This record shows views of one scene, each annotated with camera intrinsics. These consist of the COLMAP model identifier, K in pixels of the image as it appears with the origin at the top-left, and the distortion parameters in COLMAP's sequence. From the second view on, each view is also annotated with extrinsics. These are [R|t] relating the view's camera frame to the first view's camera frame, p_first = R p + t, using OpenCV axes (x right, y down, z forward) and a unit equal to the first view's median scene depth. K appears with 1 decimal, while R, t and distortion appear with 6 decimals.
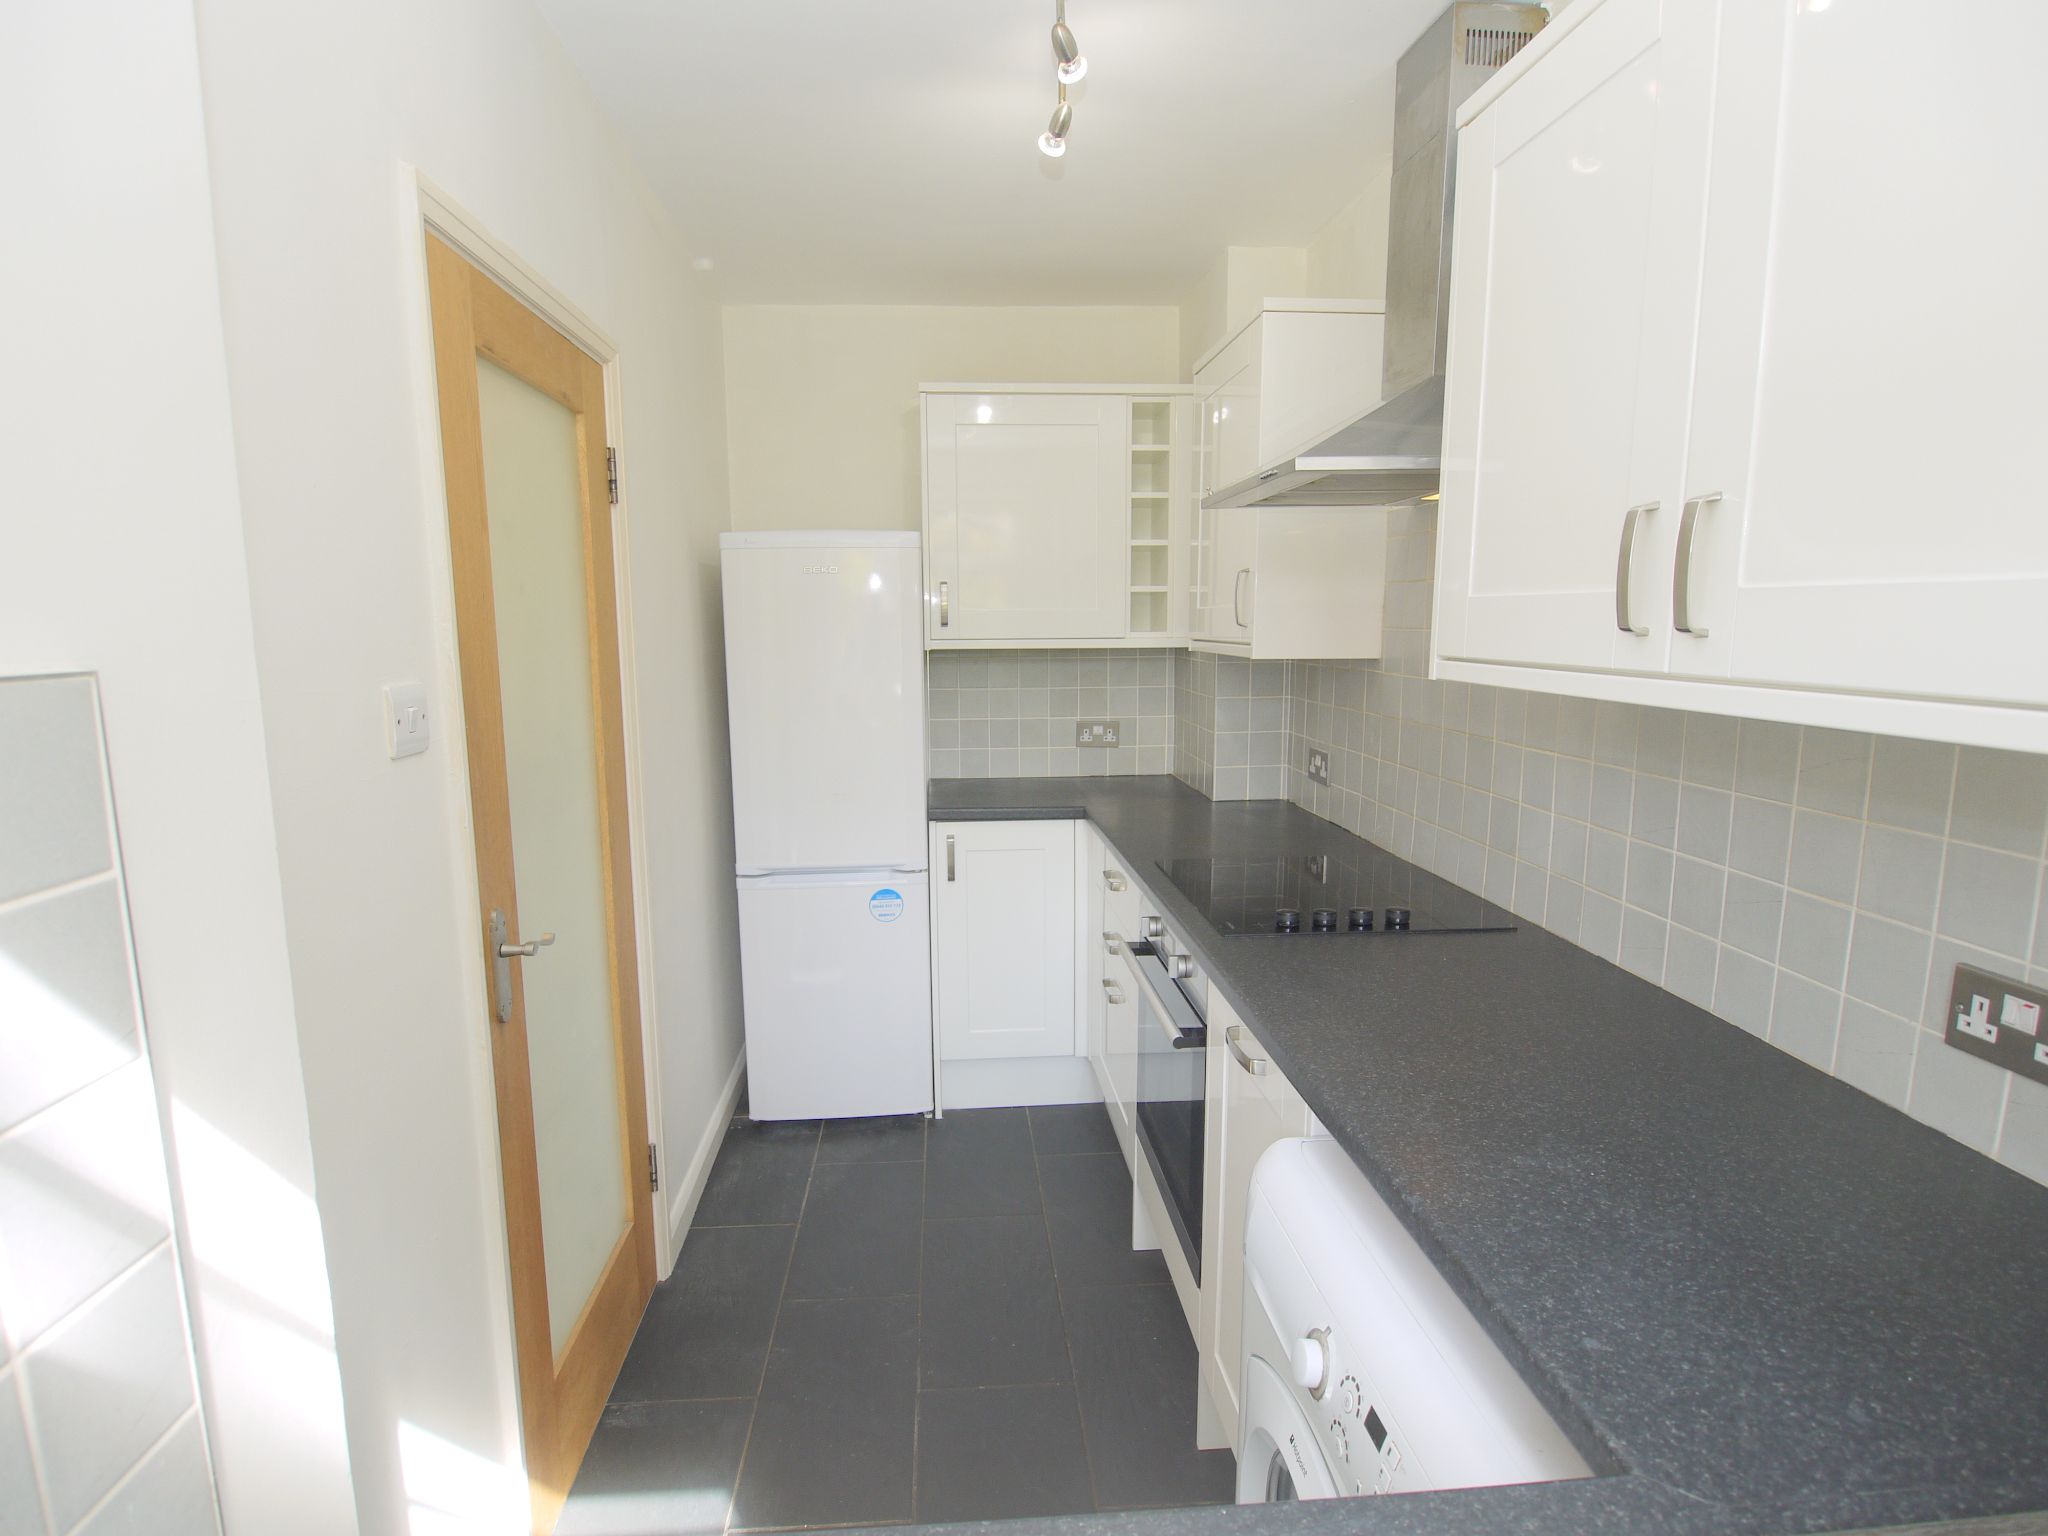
lens RADIAL K [[1079.8, 0, 1019.0], [0, 1079.8, 774.9], [0, 0, 1]] dist [0.000776, 0.000093]
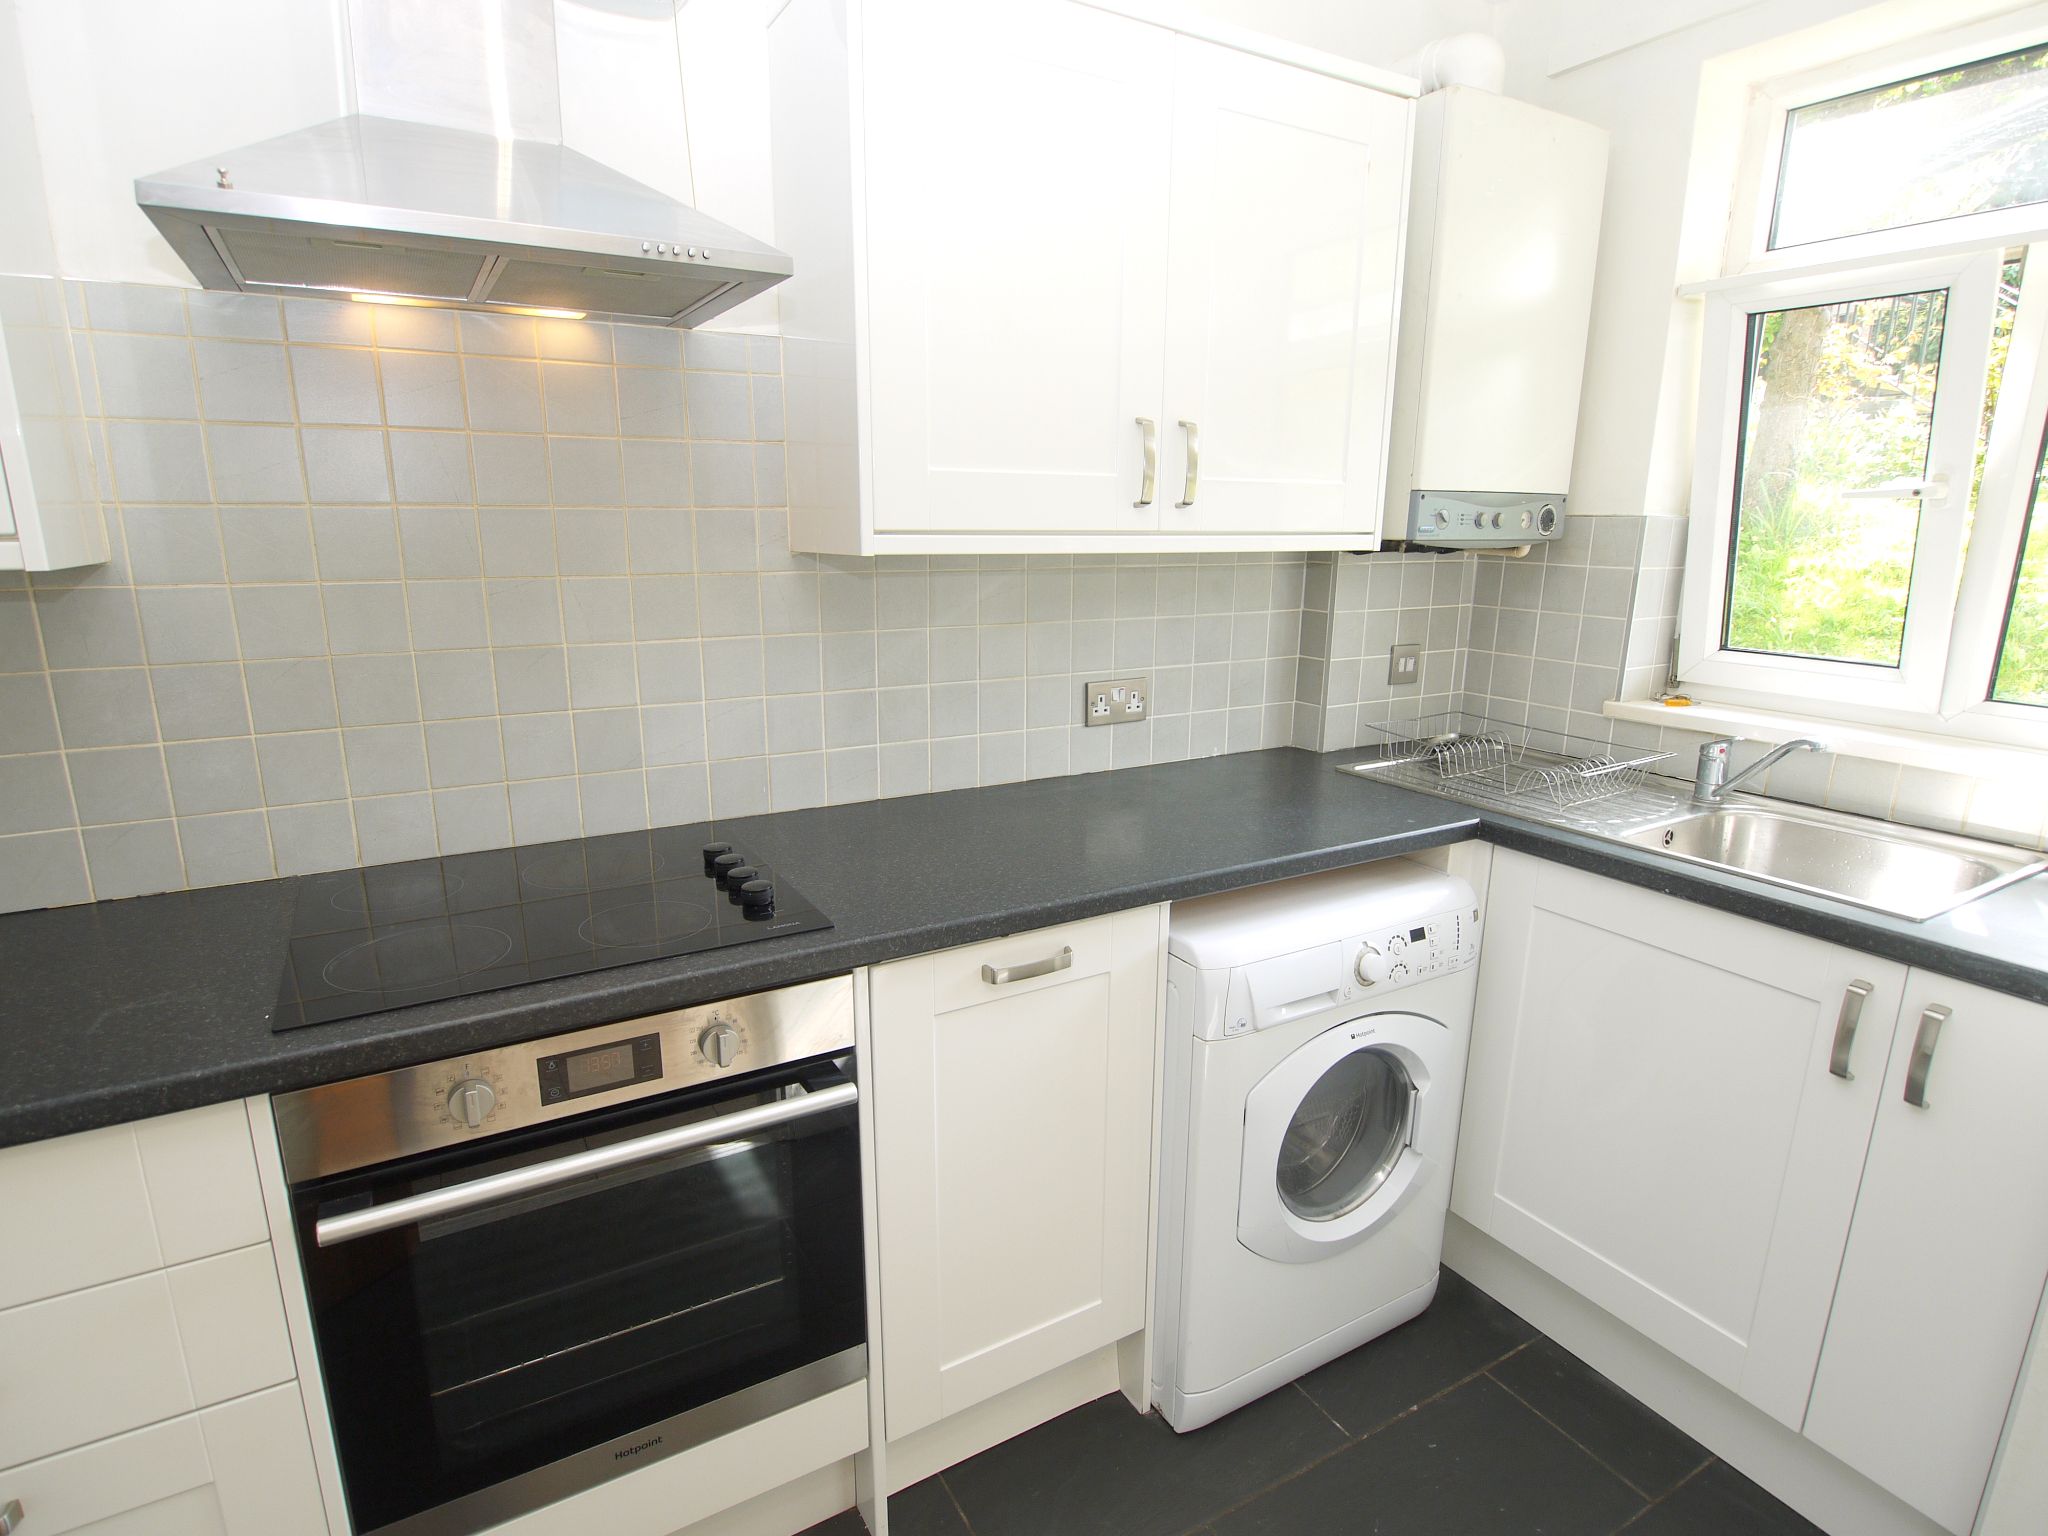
lens RADIAL K [[1079.8, 0, 1018.4], [0, 1079.8, 776.5], [0, 0, 1]] dist [0.000776, 0.000093]
pose [[-0.420238, -0.213095, 0.882038, -0.781926], [0.126935, 0.948672, 0.289671, -0.232708], [-0.898492, 0.233692, -0.371619, 1.819211]]
